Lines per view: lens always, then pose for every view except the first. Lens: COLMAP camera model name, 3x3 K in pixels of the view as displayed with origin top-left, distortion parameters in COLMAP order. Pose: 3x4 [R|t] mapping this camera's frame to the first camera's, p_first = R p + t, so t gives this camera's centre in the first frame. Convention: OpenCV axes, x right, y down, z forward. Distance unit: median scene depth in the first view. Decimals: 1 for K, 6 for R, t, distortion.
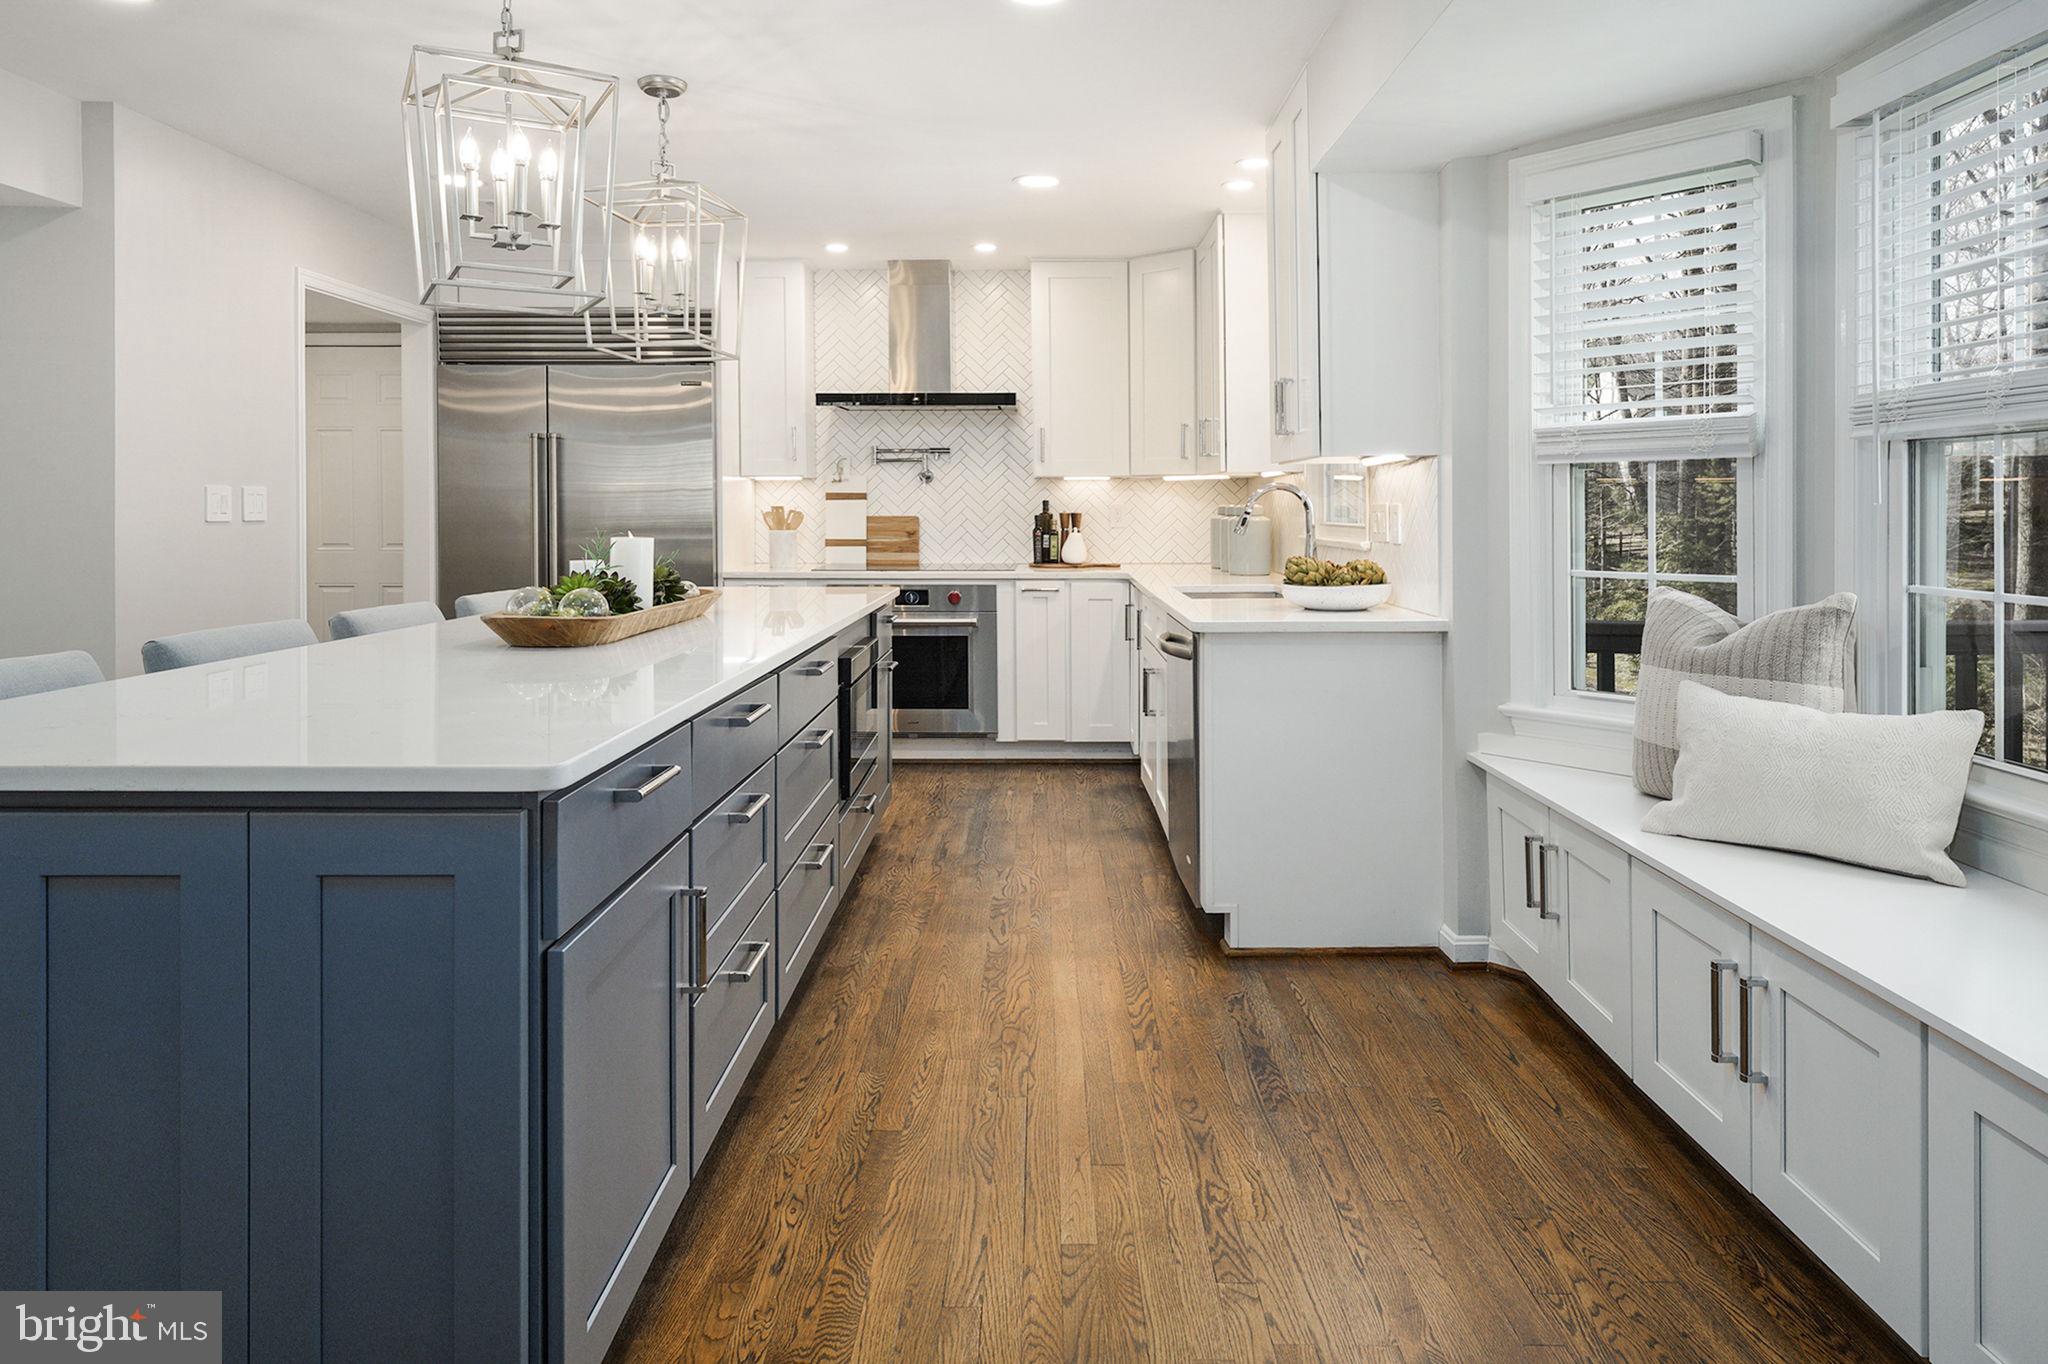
lens RADIAL K [[1205.9, 0, 1024.0], [0, 1205.9, 682.0], [0, 0, 1]] dist [0.005190, -0.001548]
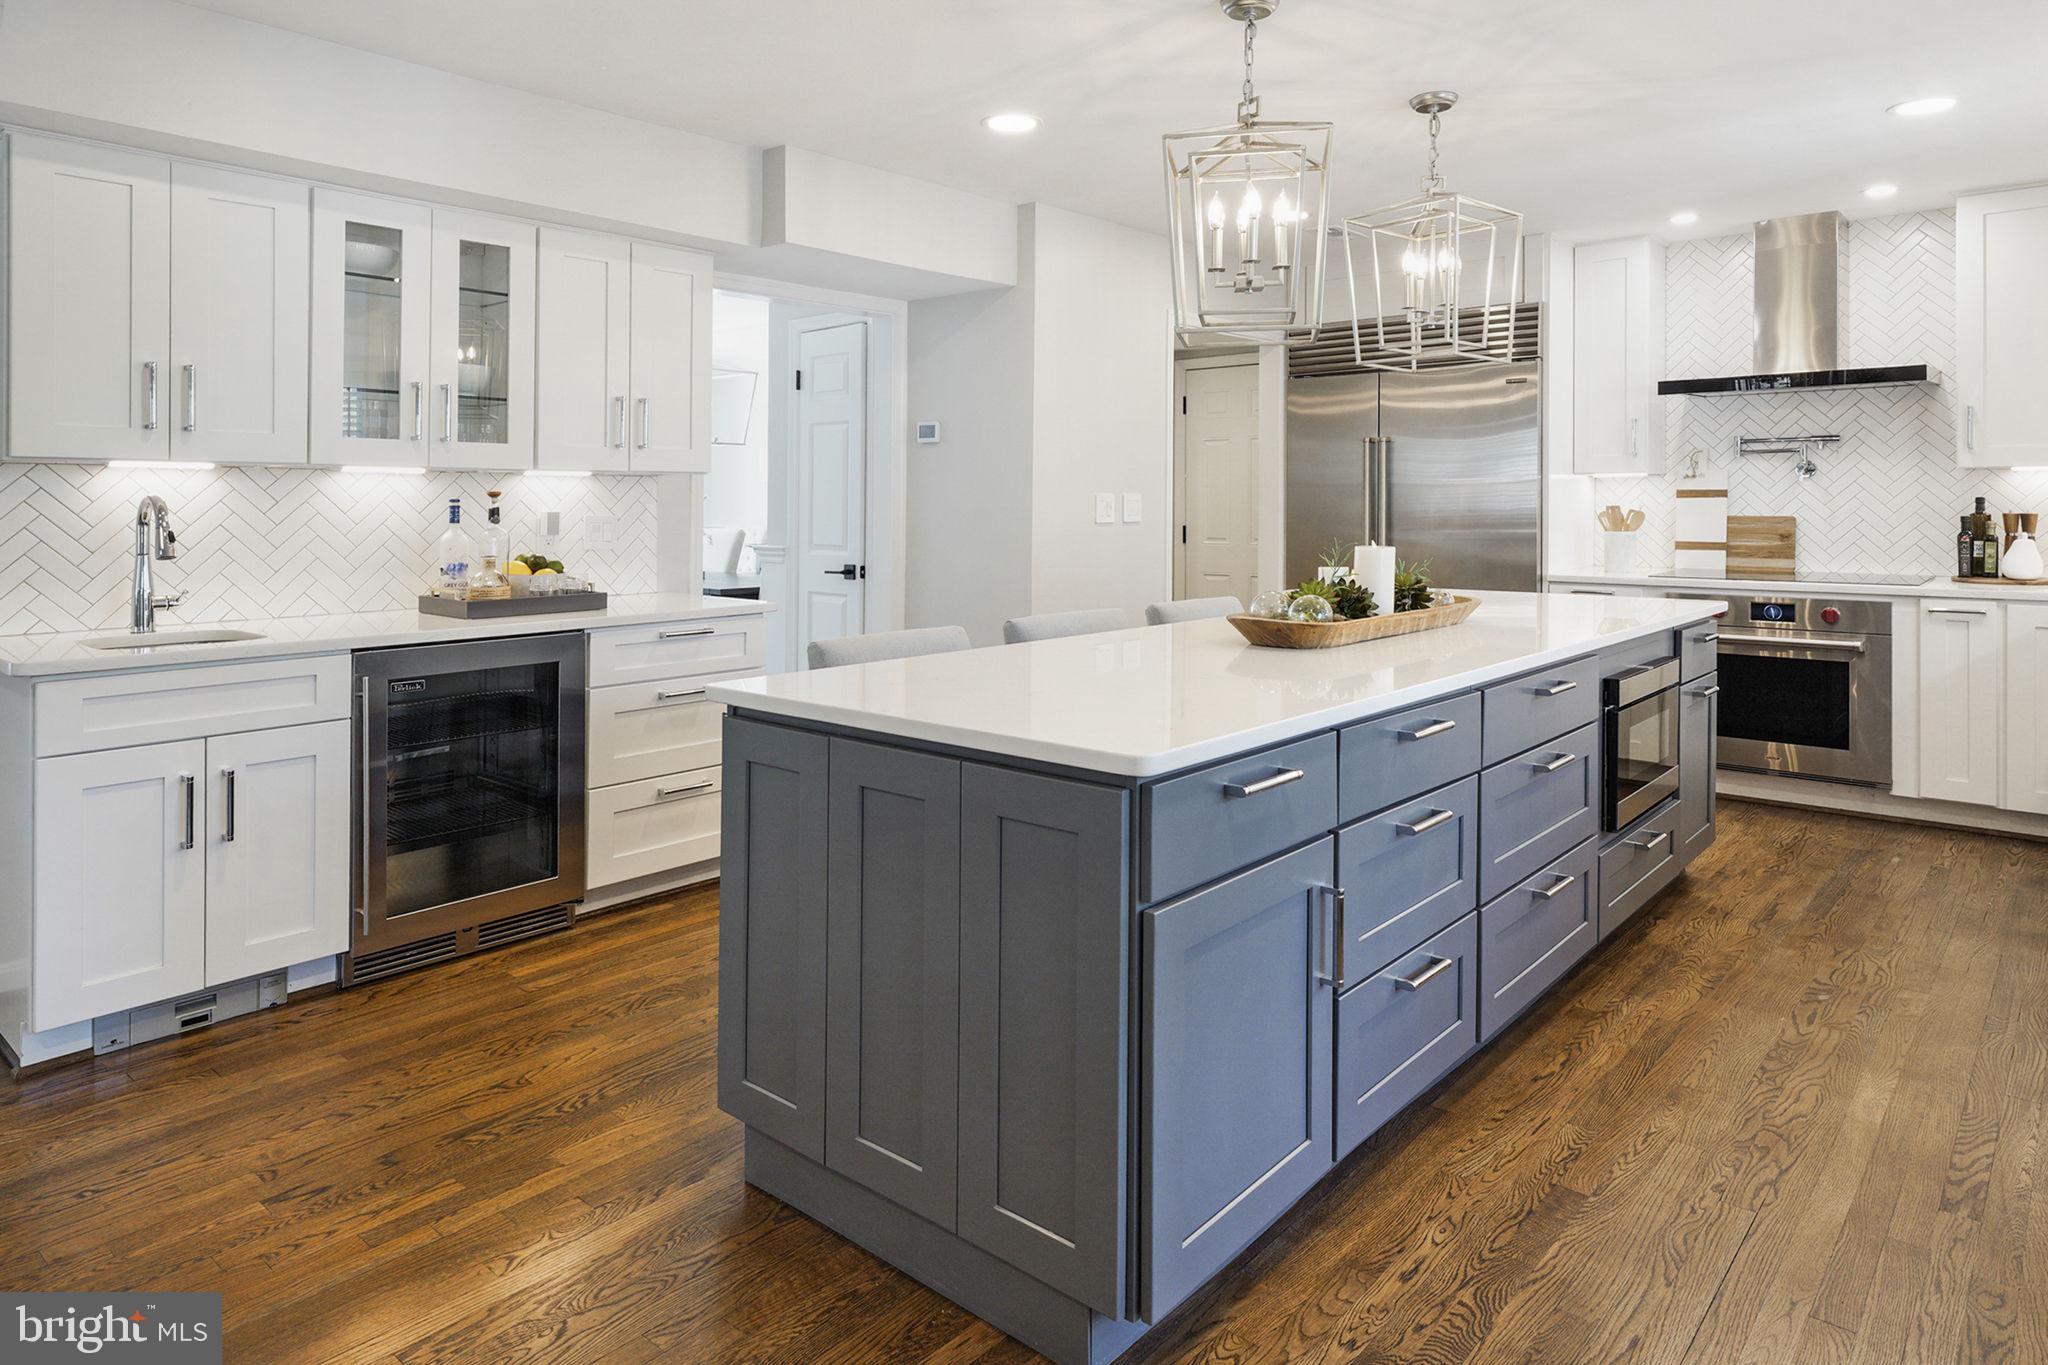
lens RADIAL K [[1214.4, 0, 1024.3], [0, 1214.4, 703.0], [0, 0, 1]] dist [-0.001969, 0.000042]
pose [[0.756322, 0.101165, -0.646330, 0.114334], [-0.085095, 0.994791, 0.056130, -0.015837], [0.648641, 0.012547, 0.760991, 0.008505]]
